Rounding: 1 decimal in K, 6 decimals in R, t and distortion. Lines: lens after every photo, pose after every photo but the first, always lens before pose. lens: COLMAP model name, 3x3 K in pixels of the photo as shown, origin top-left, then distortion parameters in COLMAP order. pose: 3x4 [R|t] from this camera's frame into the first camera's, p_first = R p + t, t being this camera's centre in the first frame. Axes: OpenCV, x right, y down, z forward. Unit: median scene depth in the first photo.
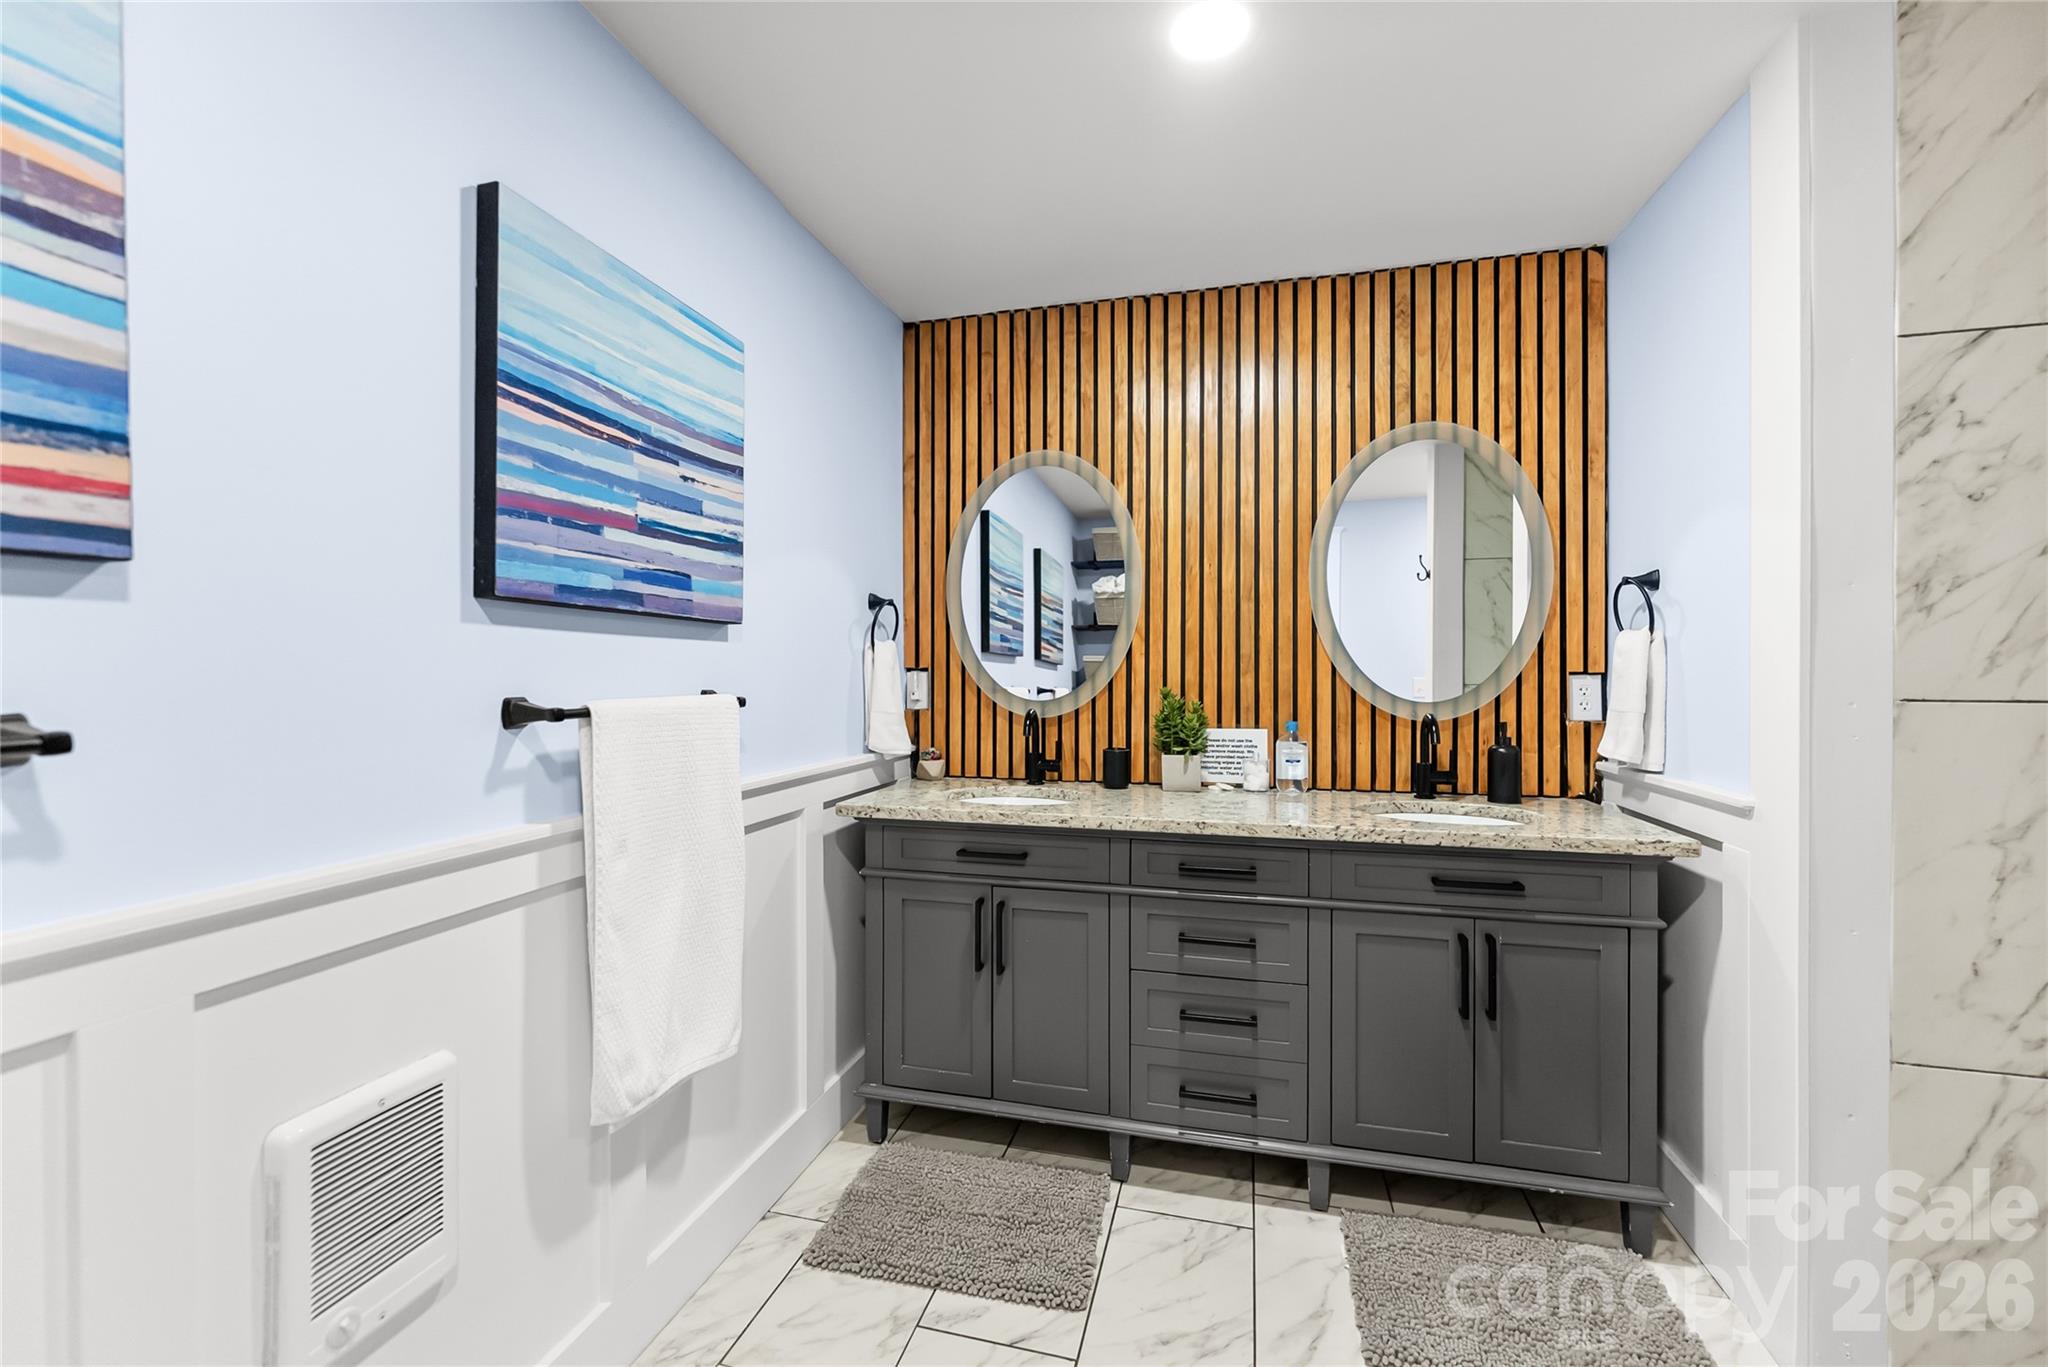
lens RADIAL K [[829.3, 0, 1027.7], [0, 829.3, 672.7], [0, 0, 1]] dist [-0.000566, -0.000366]
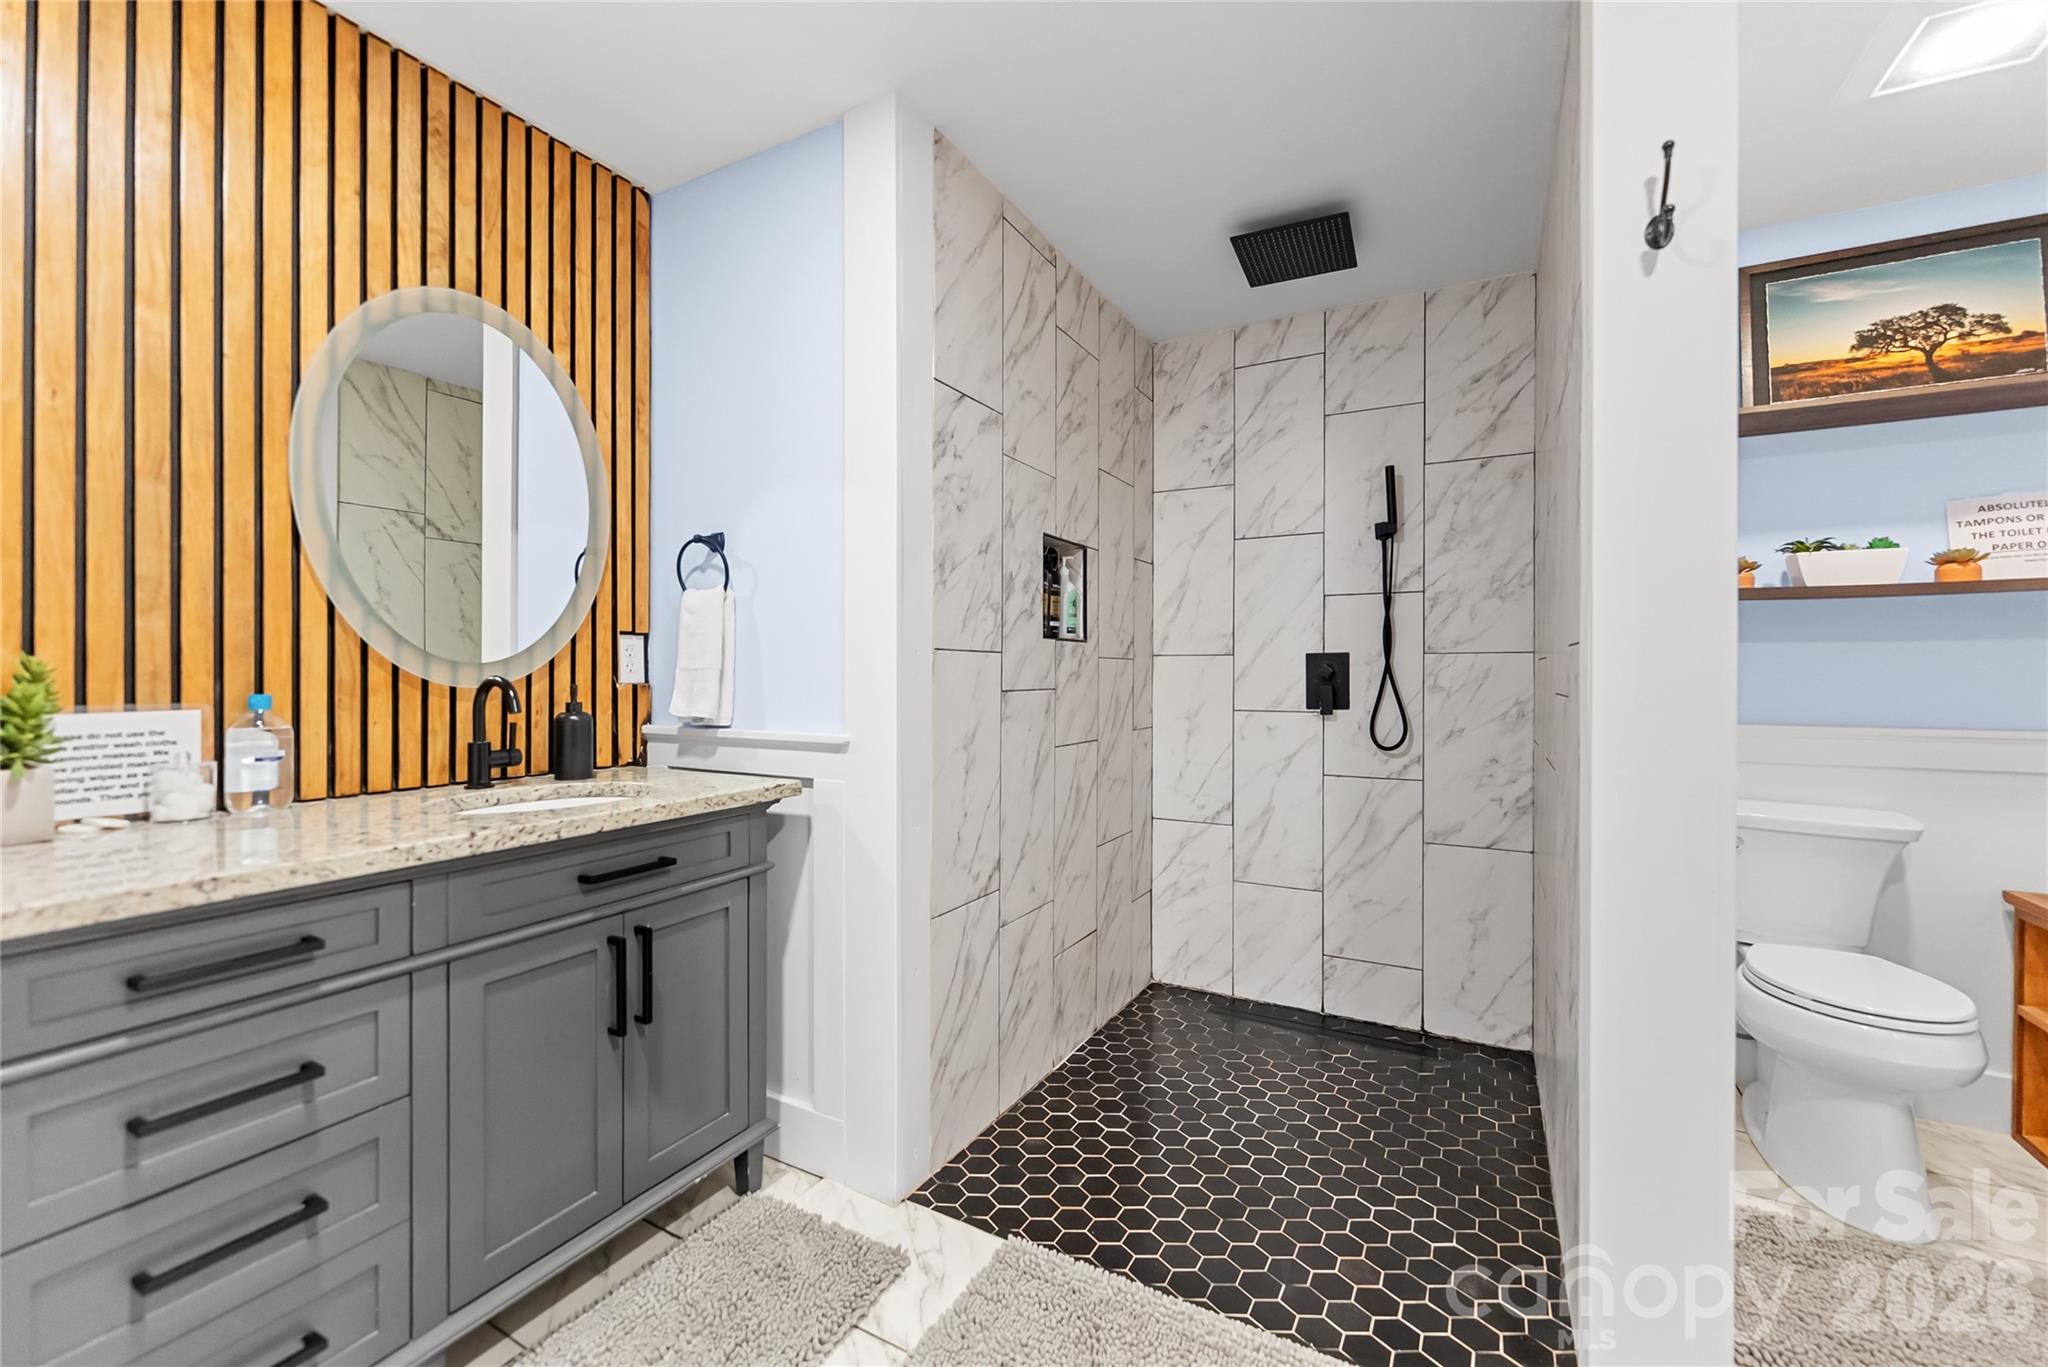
lens RADIAL K [[829.3, 0, 1027.7], [0, 829.3, 672.7], [0, 0, 1]] dist [-0.000566, -0.000366]
pose [[0.245473, -0.001092, 0.969403, -0.158582], [-0.001246, 0.999998, 0.001442, 0.050725], [-0.969403, -0.001562, 0.245471, 0.378829]]
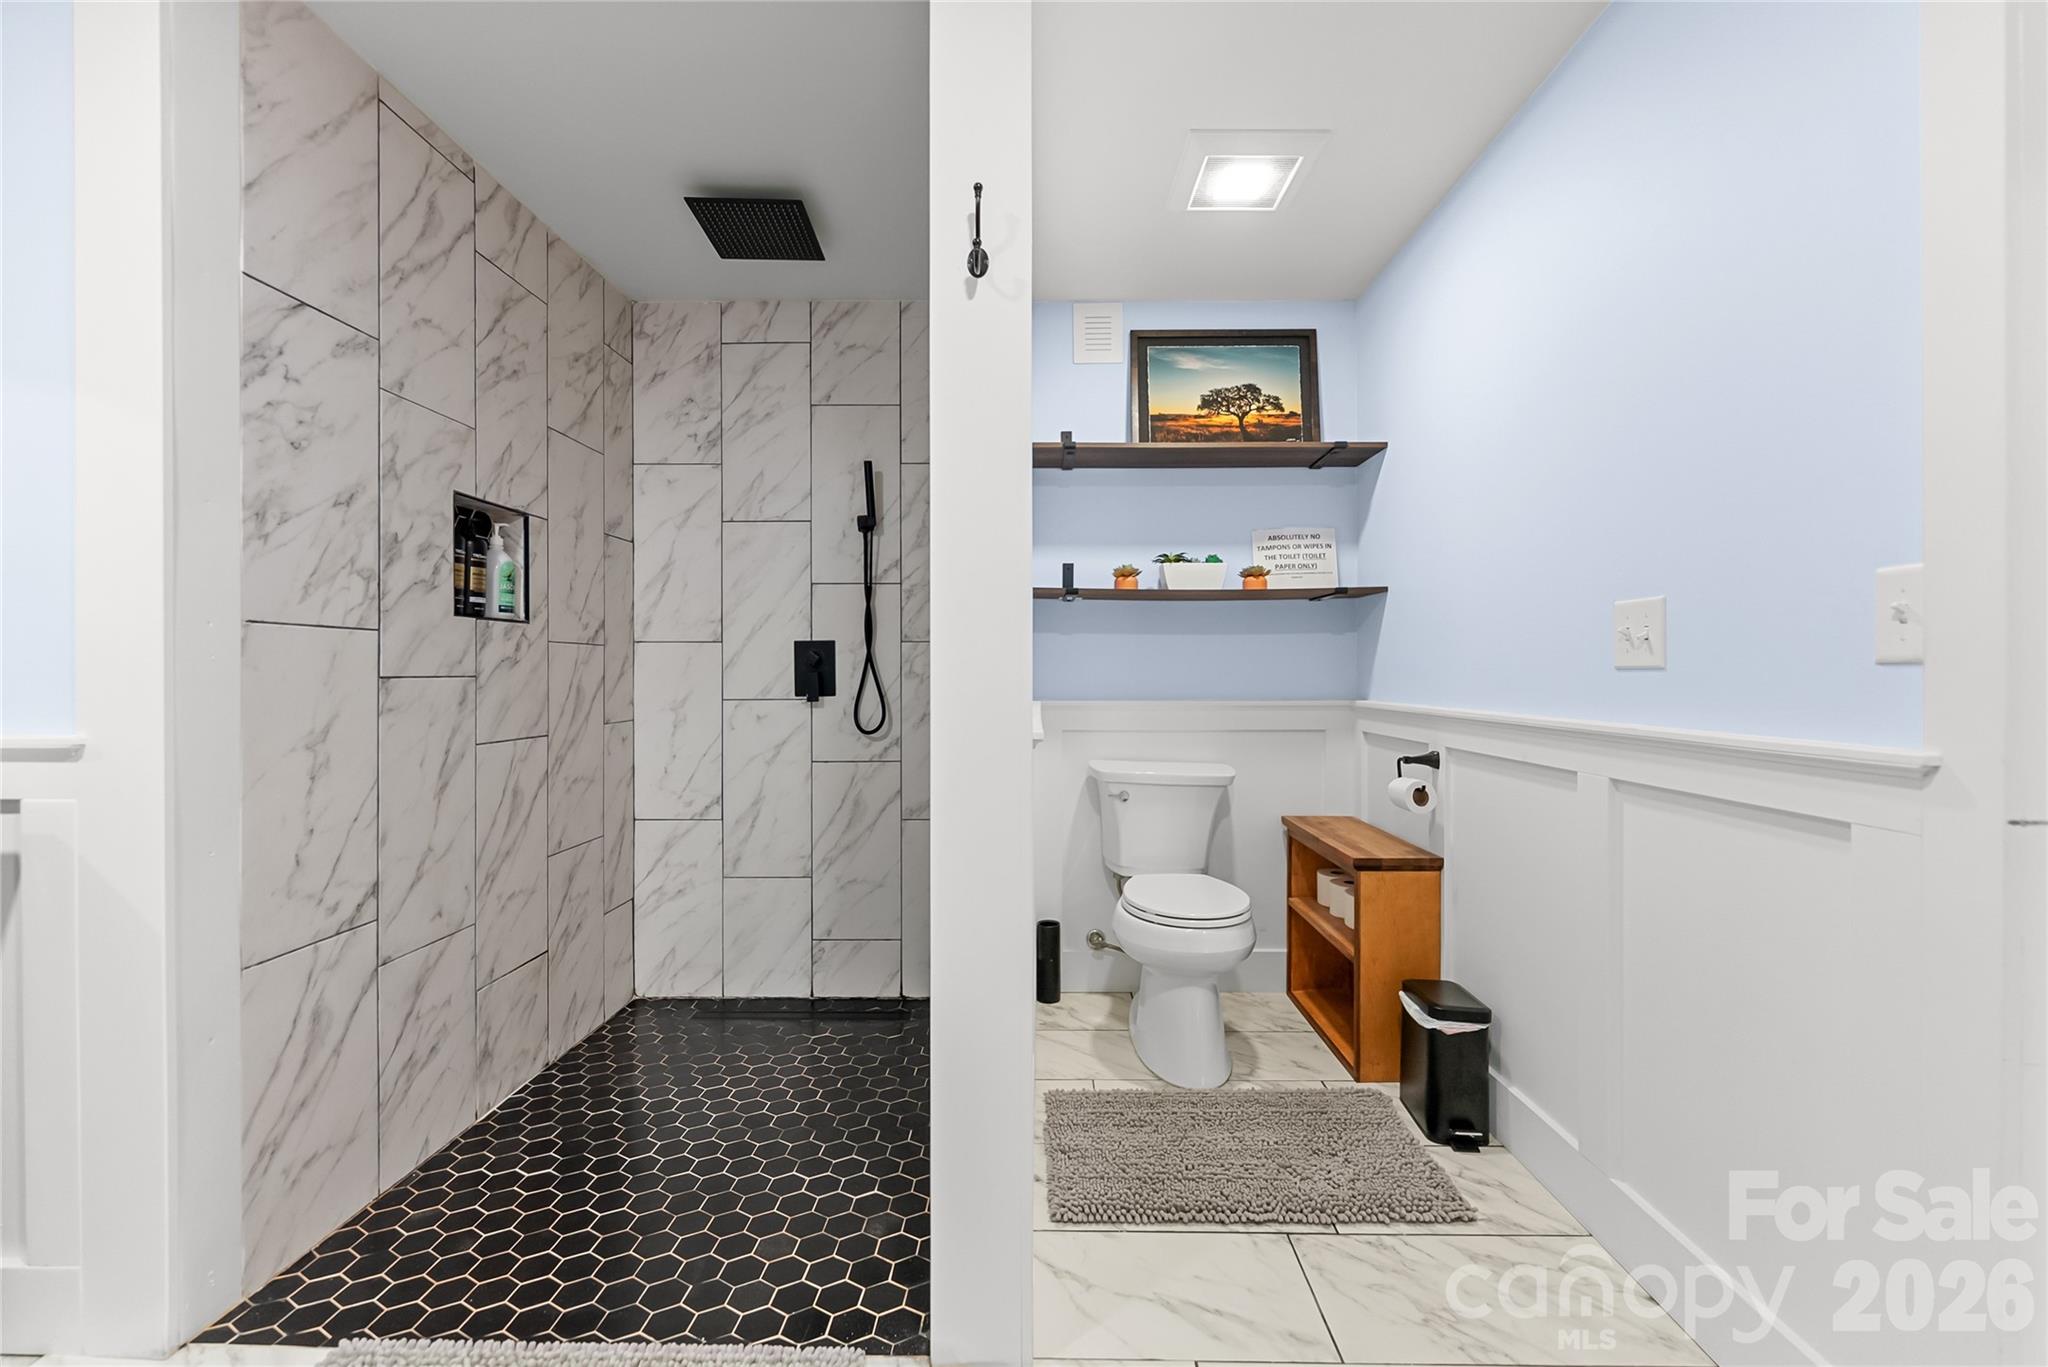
lens RADIAL K [[838.3, 0, 1028.8], [0, 838.3, 672.5], [0, 0, 1]] dist [-0.002172, -0.000452]
pose [[-0.238327, -0.002081, 0.971183, -0.152118], [0.002614, 0.999993, 0.002784, 0.070998], [-0.971181, 0.003202, -0.238320, 0.211023]]
